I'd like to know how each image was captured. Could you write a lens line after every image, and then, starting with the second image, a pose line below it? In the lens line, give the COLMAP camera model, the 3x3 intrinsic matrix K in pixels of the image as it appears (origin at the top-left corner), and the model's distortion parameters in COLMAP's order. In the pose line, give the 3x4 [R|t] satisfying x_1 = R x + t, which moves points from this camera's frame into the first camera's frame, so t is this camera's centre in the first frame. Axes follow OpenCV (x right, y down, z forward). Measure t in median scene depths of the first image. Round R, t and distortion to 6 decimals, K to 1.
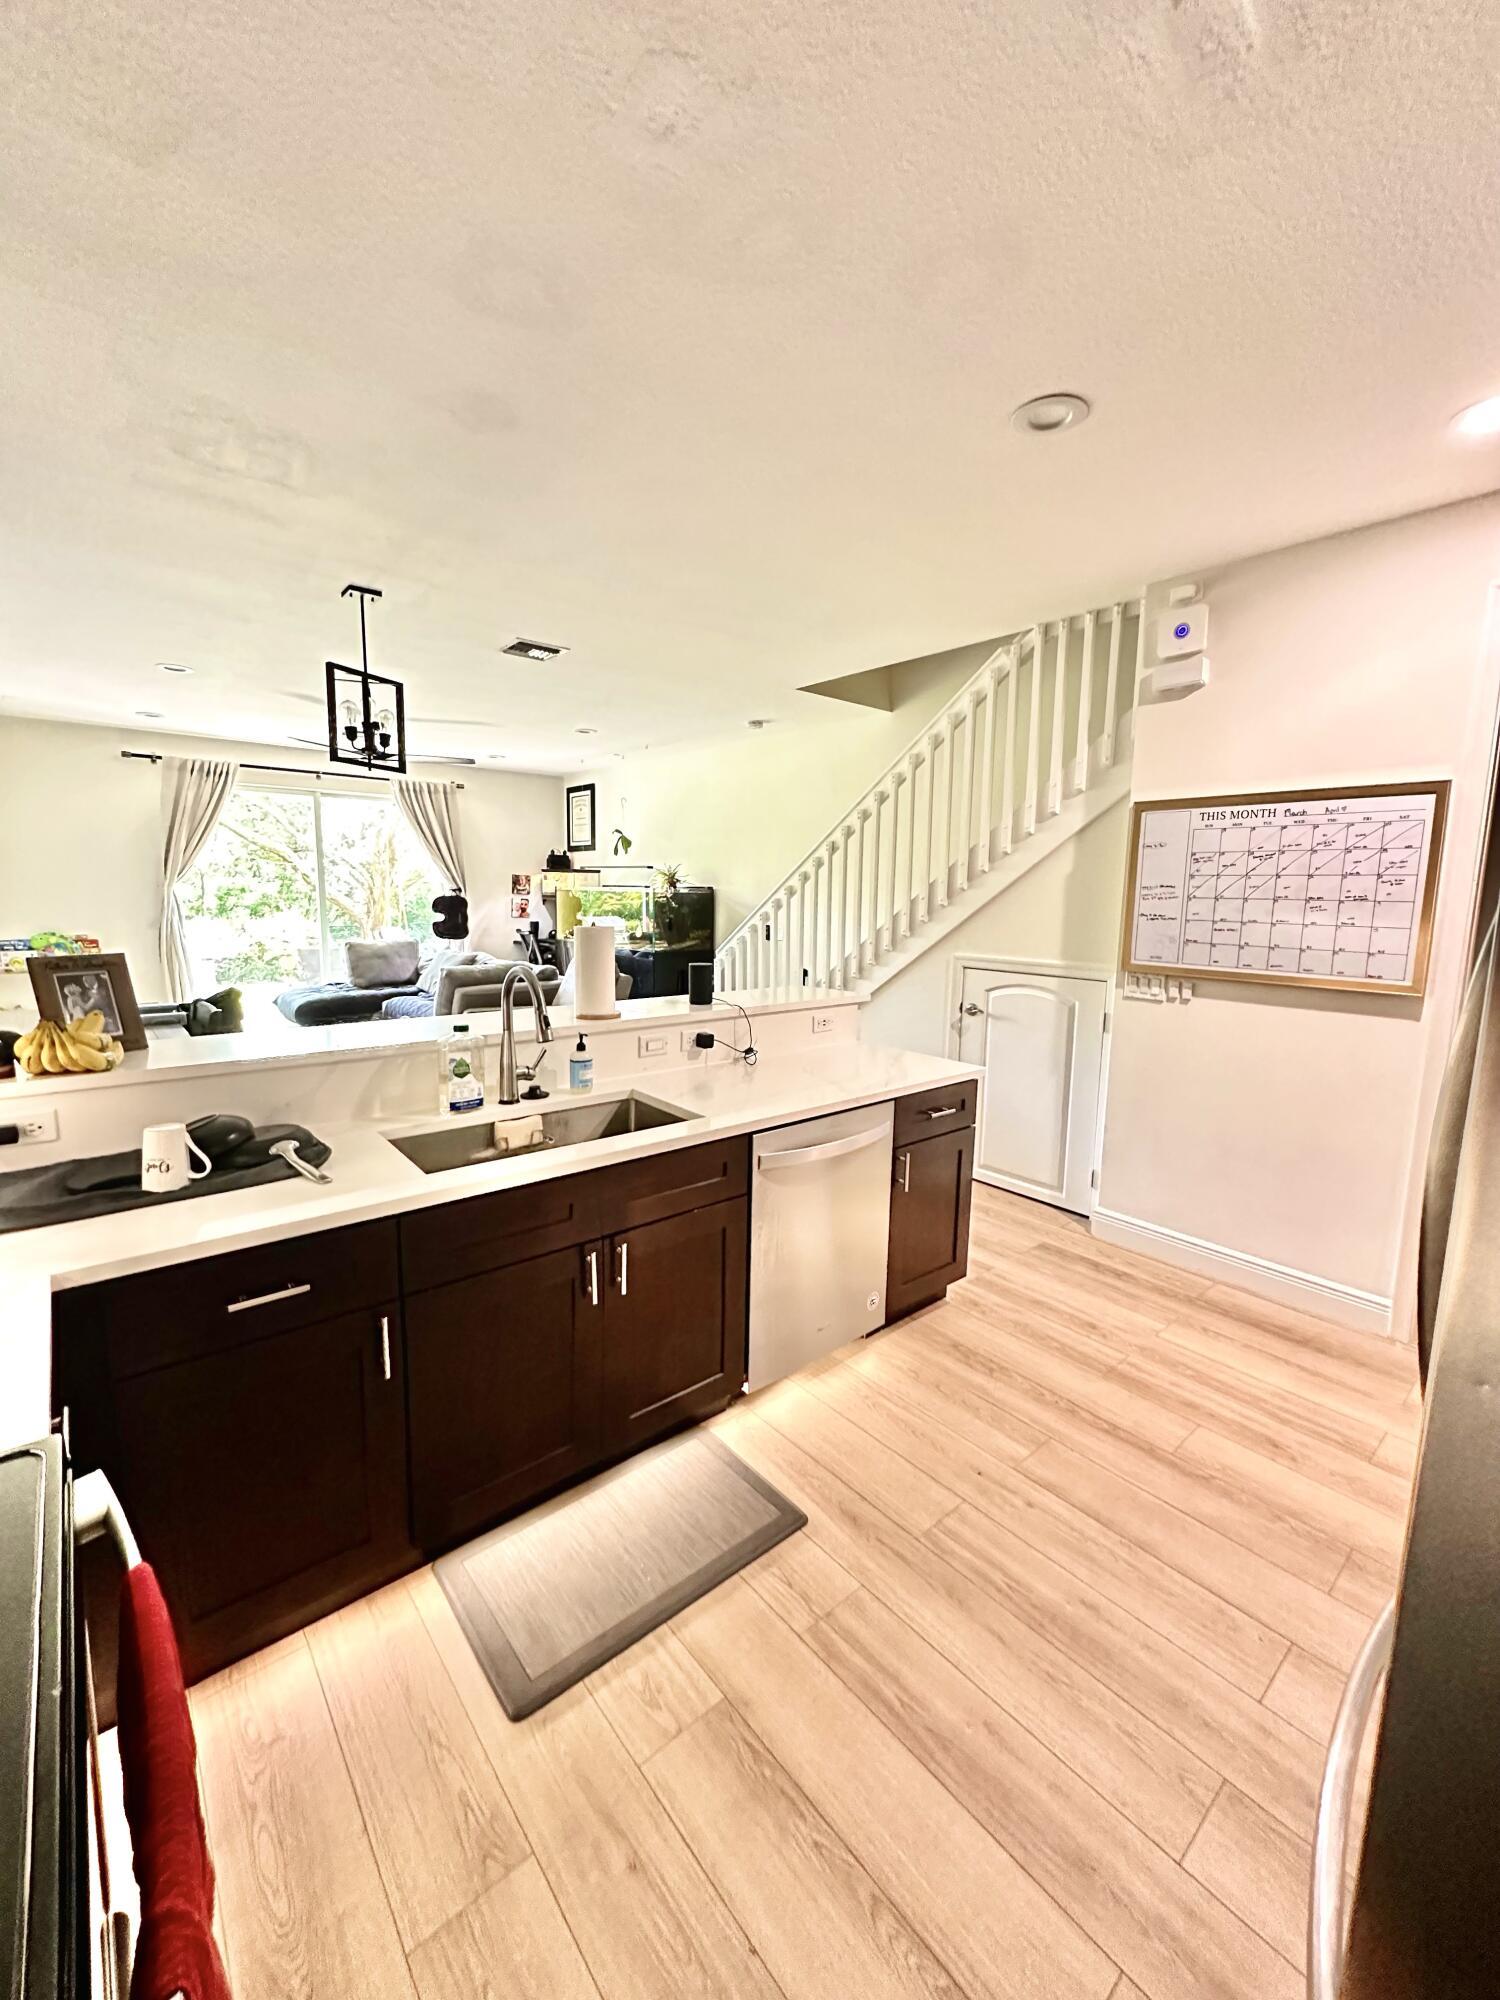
lens RADIAL K [[800.4, 0, 750.0], [0, 800.4, 1000.0], [0, 0, 1]] dist [-0.002077, -0.000058]
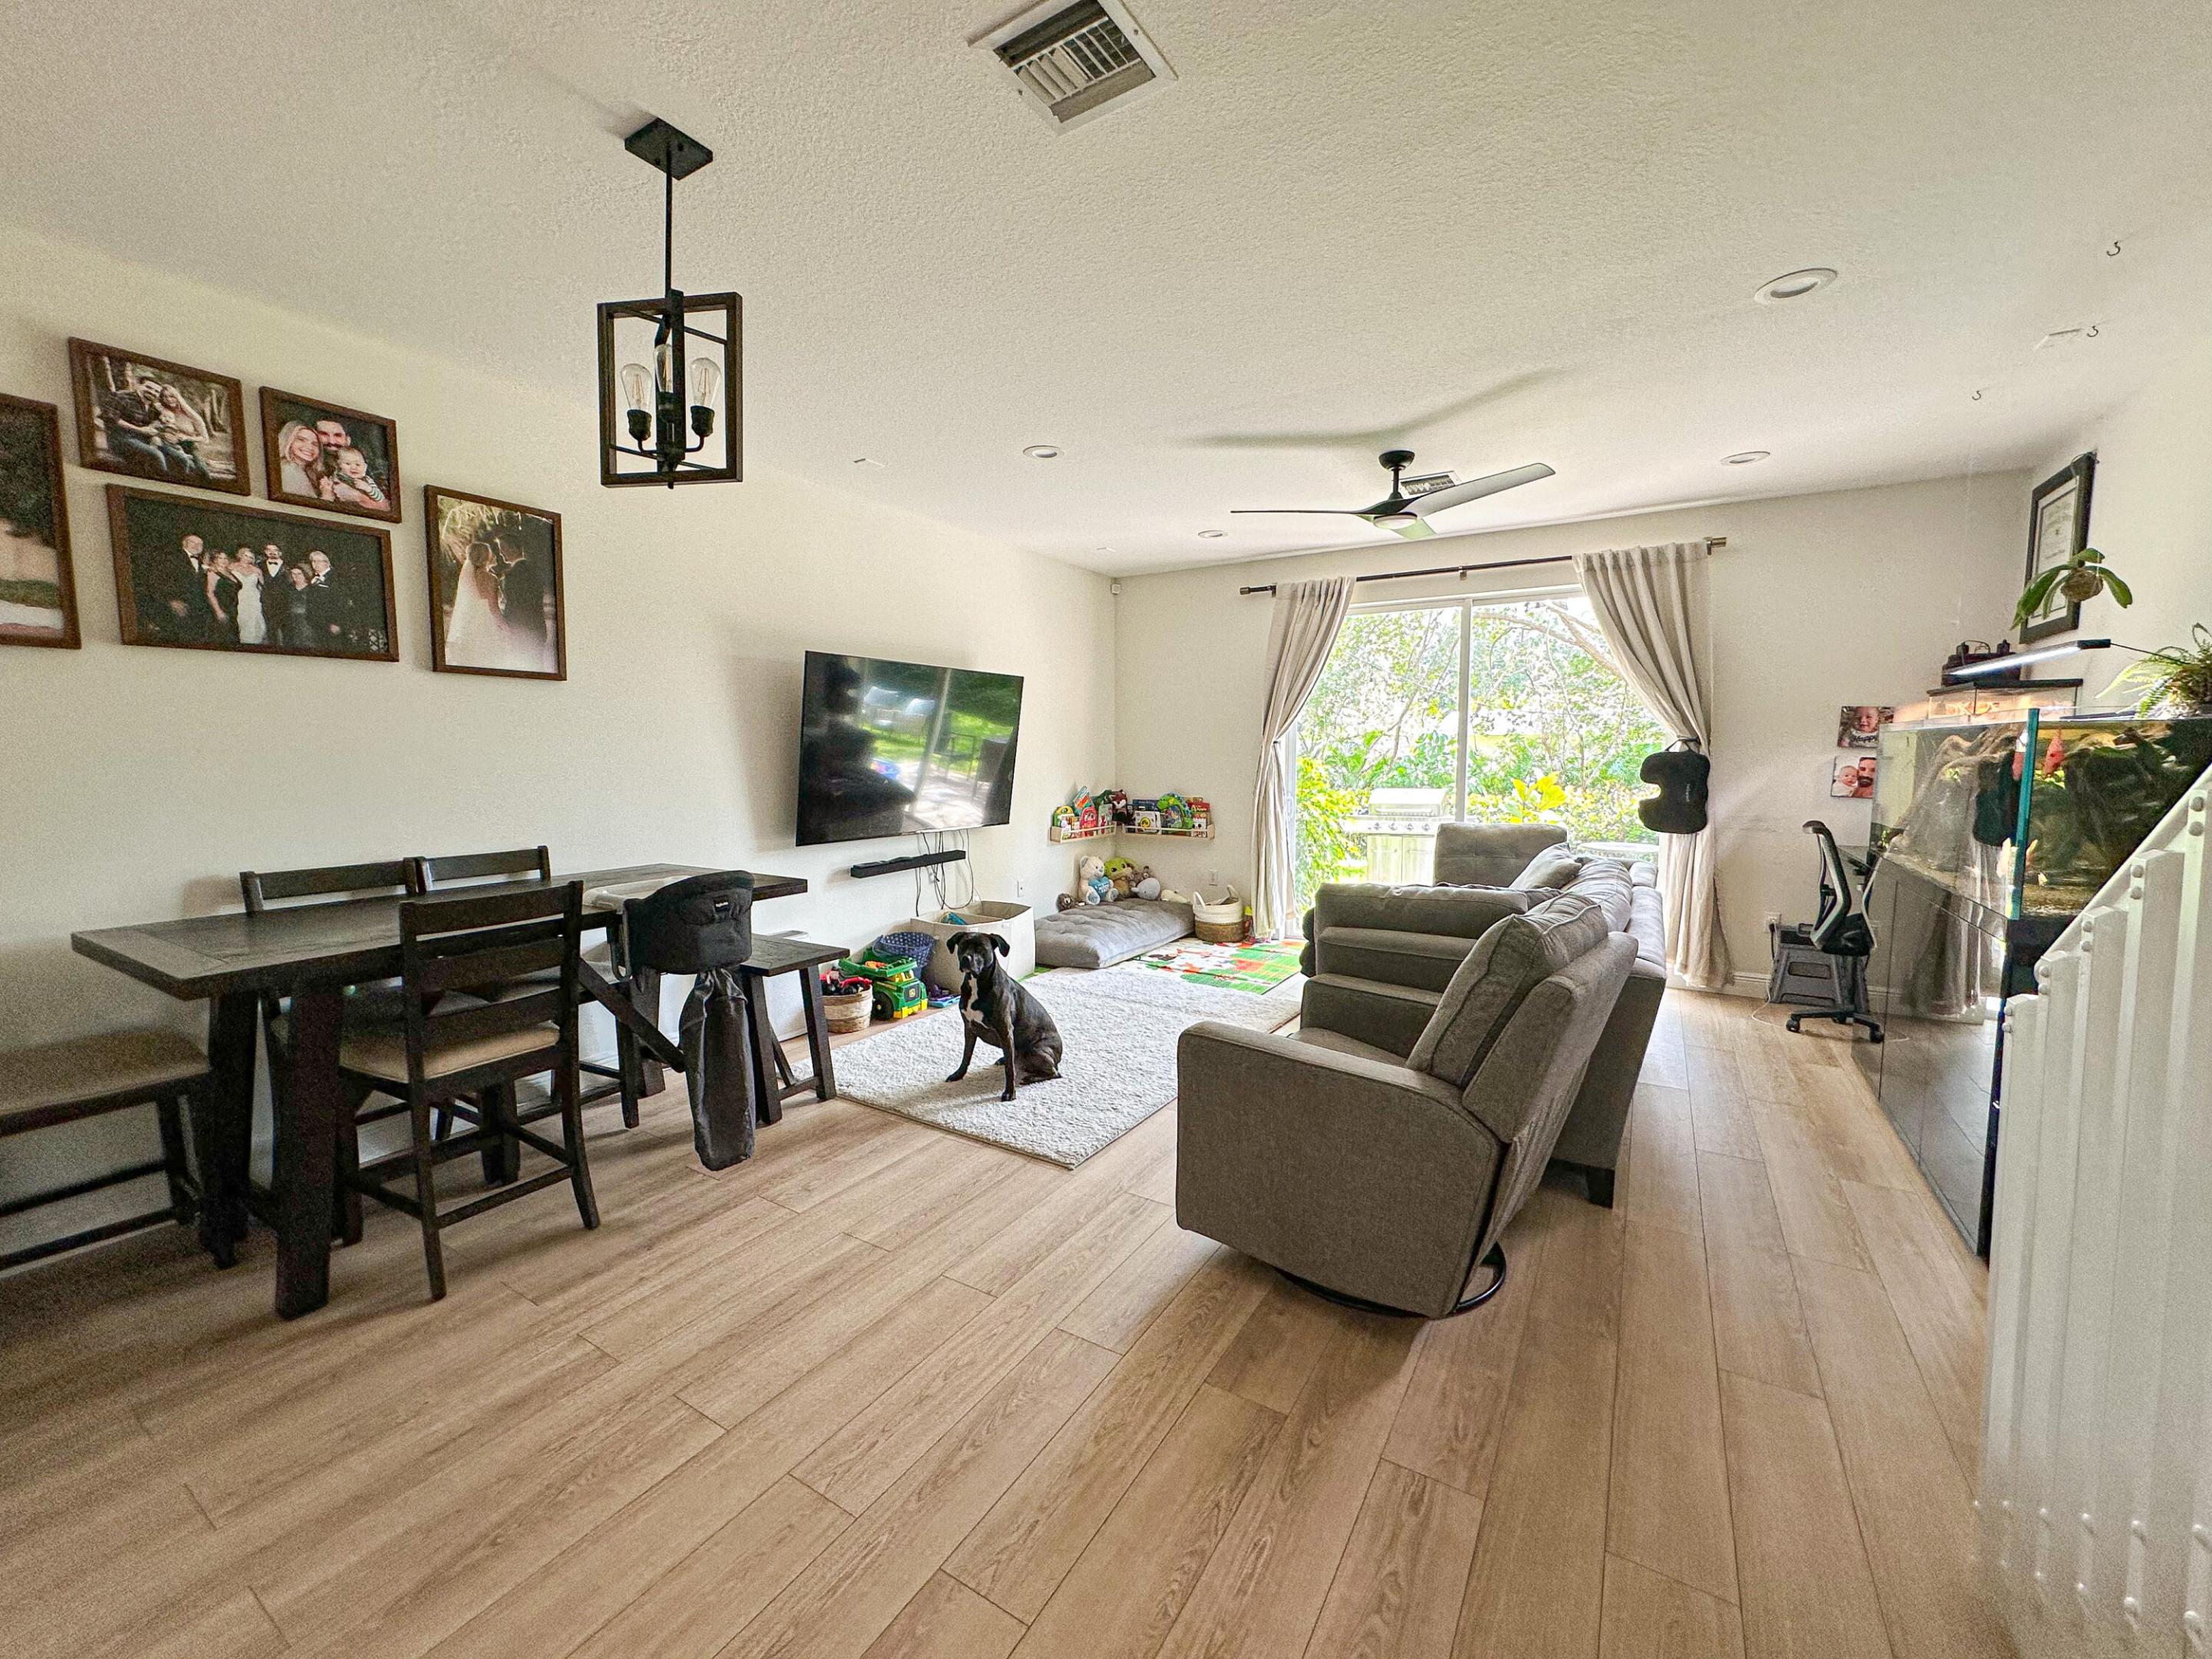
lens RADIAL K [[885.3, 0, 1106.0], [0, 885.3, 829.5], [0, 0, 1]] dist [-0.002077, -0.000058]
pose [[0.306702, 0.067944, -0.949377, 0.237685], [-0.125778, 0.991595, 0.030332, -0.157933], [0.943458, 0.110108, 0.312670, 1.486779]]
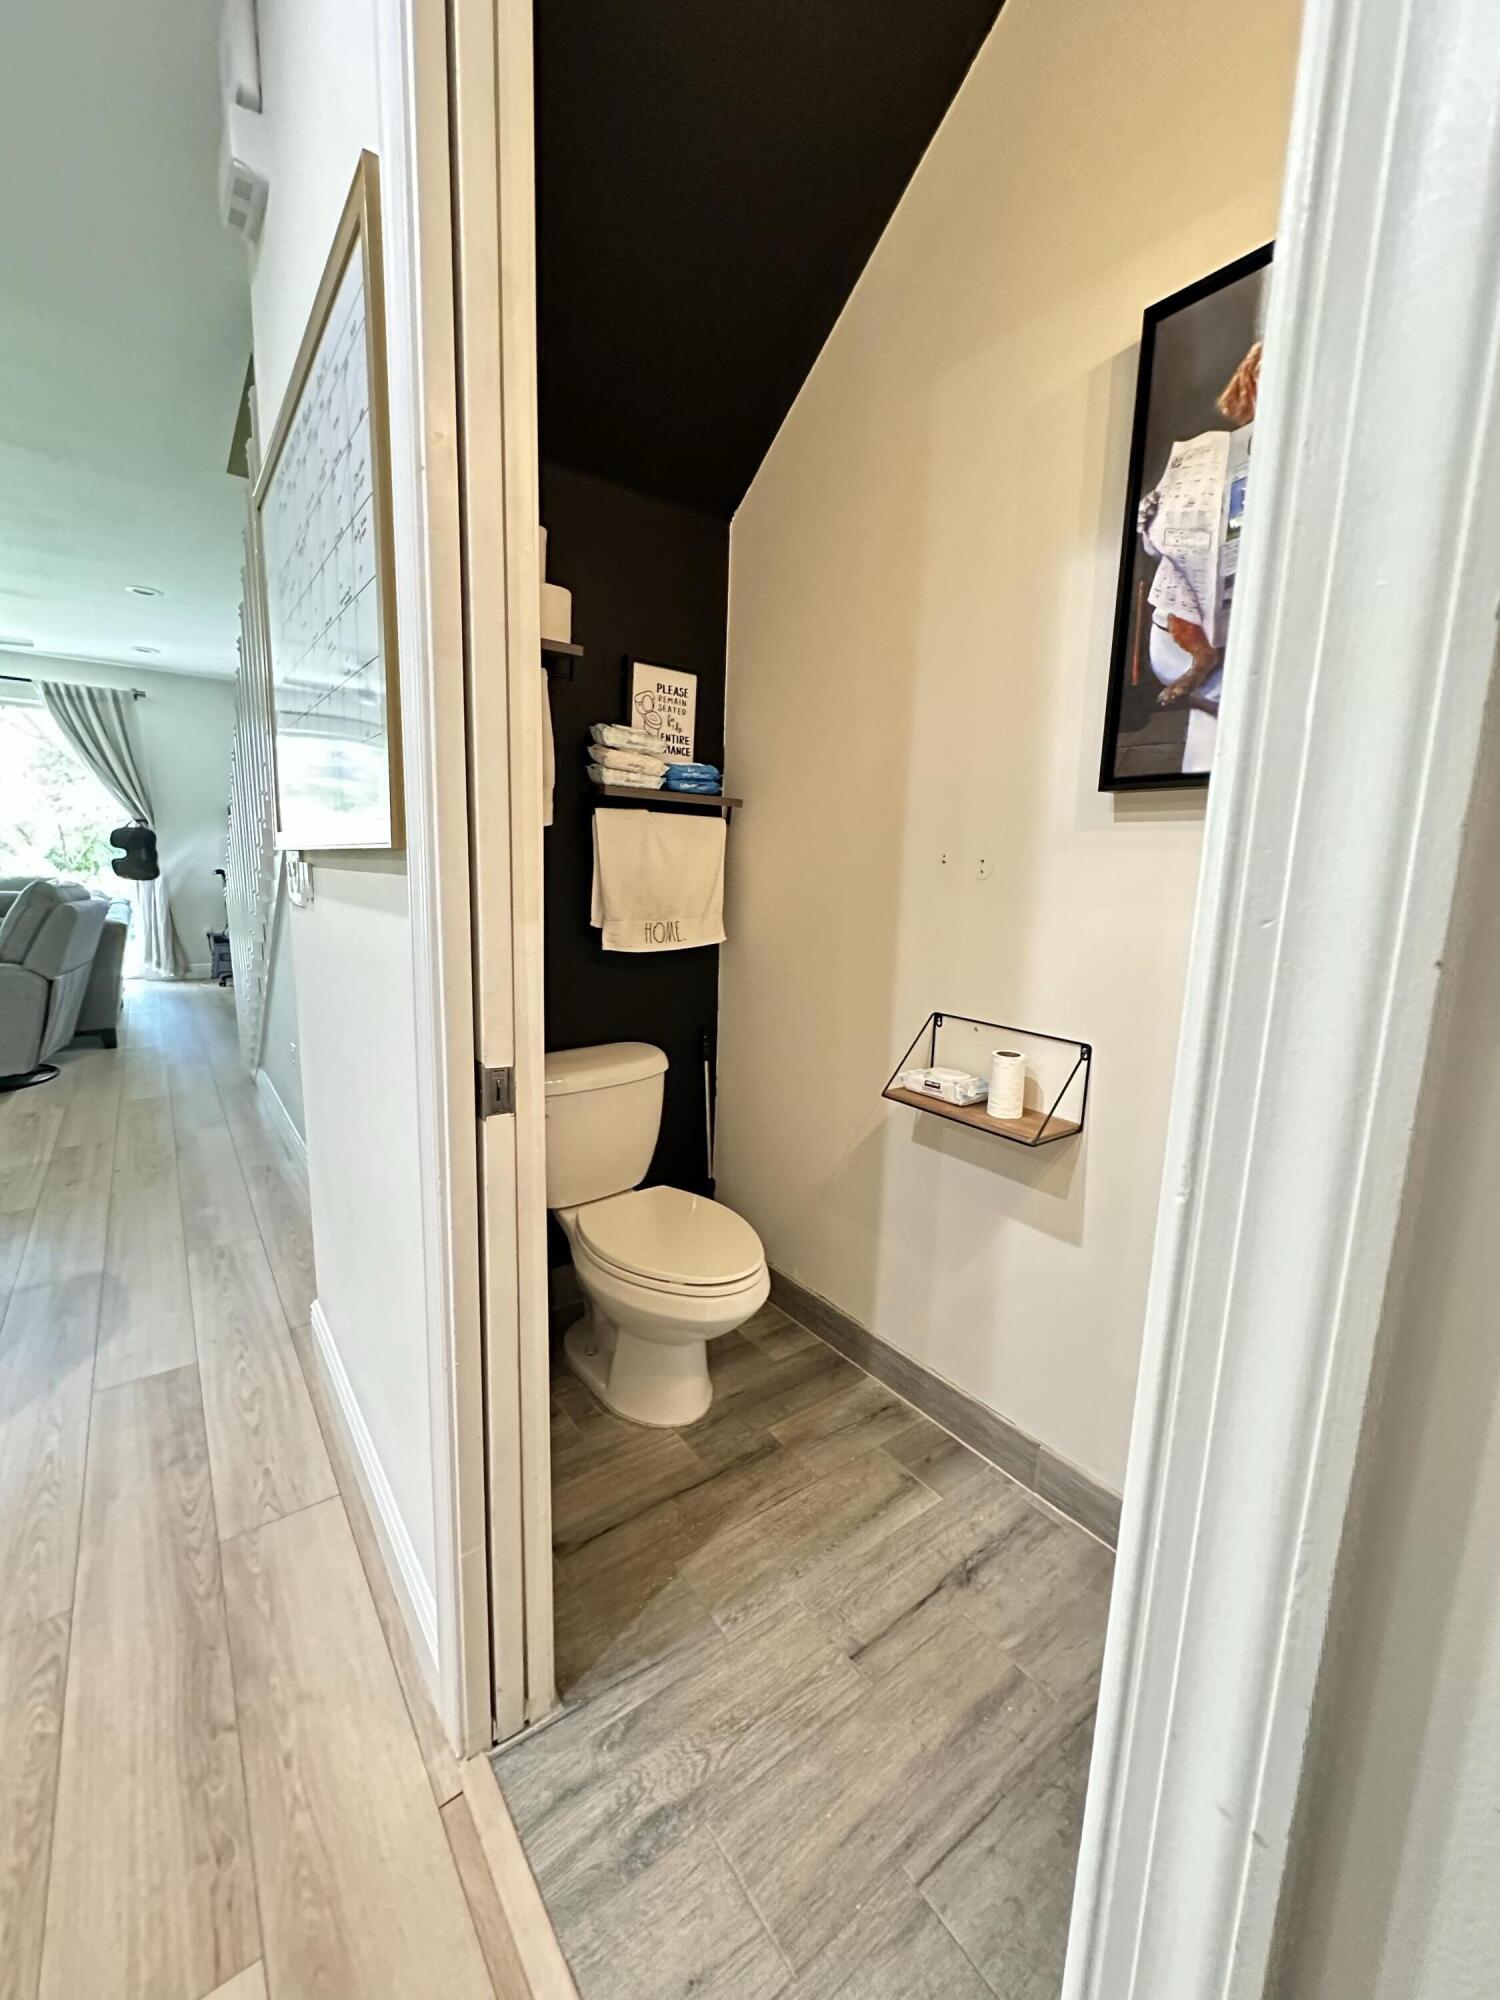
lens RADIAL K [[800.4, 0, 750.0], [0, 800.4, 1000.0], [0, 0, 1]] dist [-0.002077, -0.000058]
pose [[0.997807, 0.024033, -0.061679, 1.038343], [-0.022716, 0.999500, 0.021974, 0.052276], [0.062176, -0.020525, 0.997854, 0.667134]]
